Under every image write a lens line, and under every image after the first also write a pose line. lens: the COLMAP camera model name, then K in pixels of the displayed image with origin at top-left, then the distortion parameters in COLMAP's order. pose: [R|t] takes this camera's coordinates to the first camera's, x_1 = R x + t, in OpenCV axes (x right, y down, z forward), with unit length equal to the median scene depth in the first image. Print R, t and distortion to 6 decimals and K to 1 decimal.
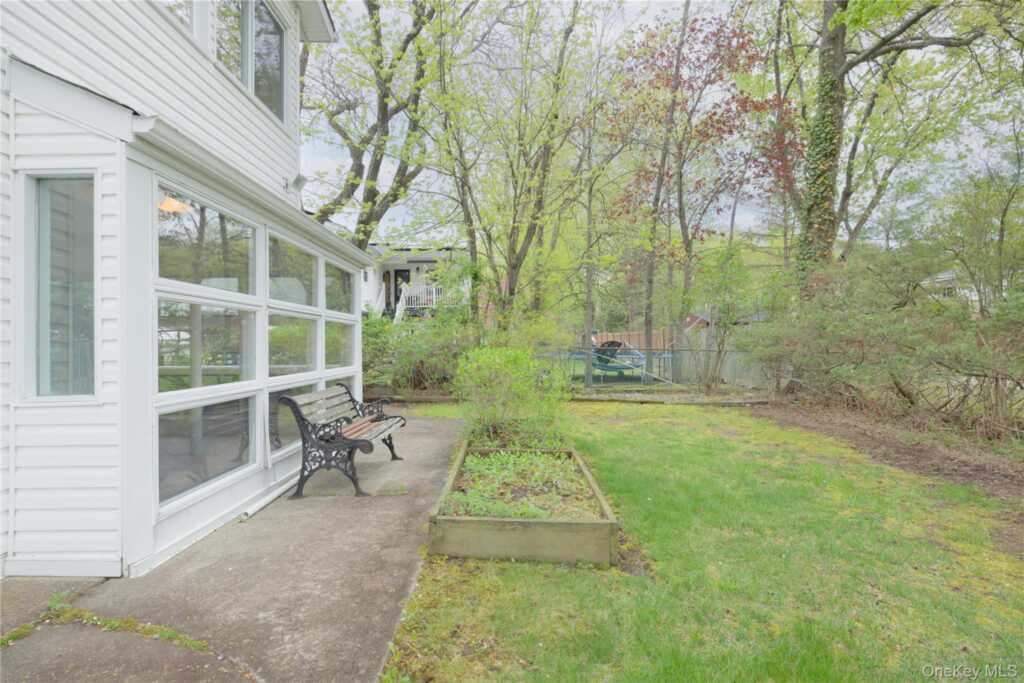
lens RADIAL K [[528.1, 0, 512.0], [0, 528.1, 341.5], [0, 0, 1]] dist [-0.001178, -0.000049]
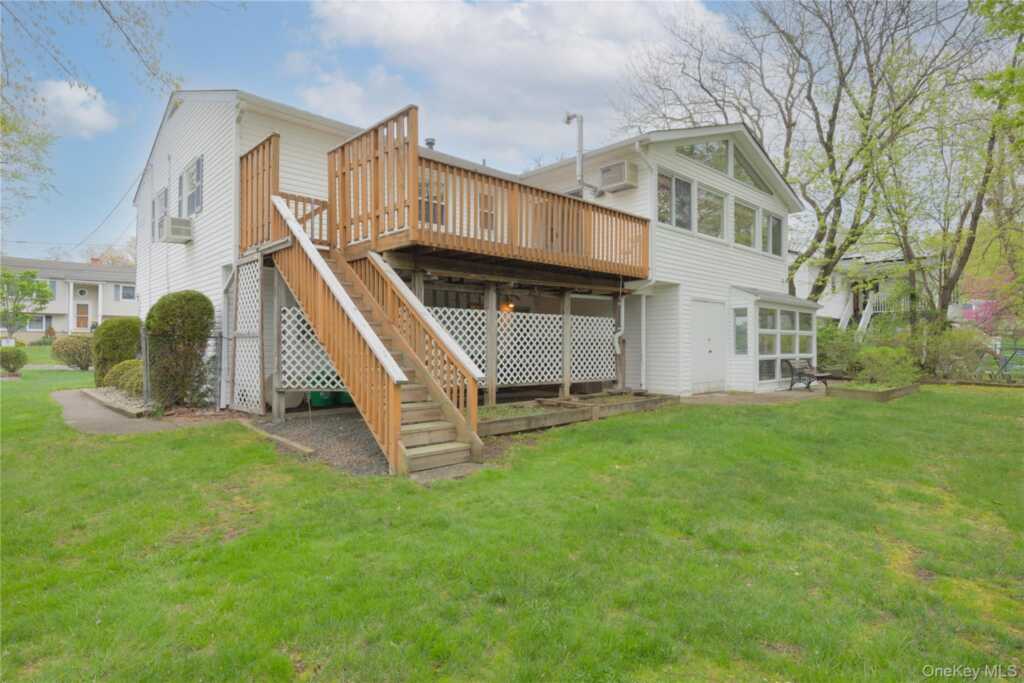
lens RADIAL K [[549.5, 0, 512.0], [0, 549.5, 341.5], [0, 0, 1]] dist [0.001963, 0.000452]
pose [[0.680267, 0.003301, -0.732957, 0.291161], [-0.000716, 0.999992, 0.003840, -0.008844], [0.732964, -0.002087, 0.680264, -0.818273]]
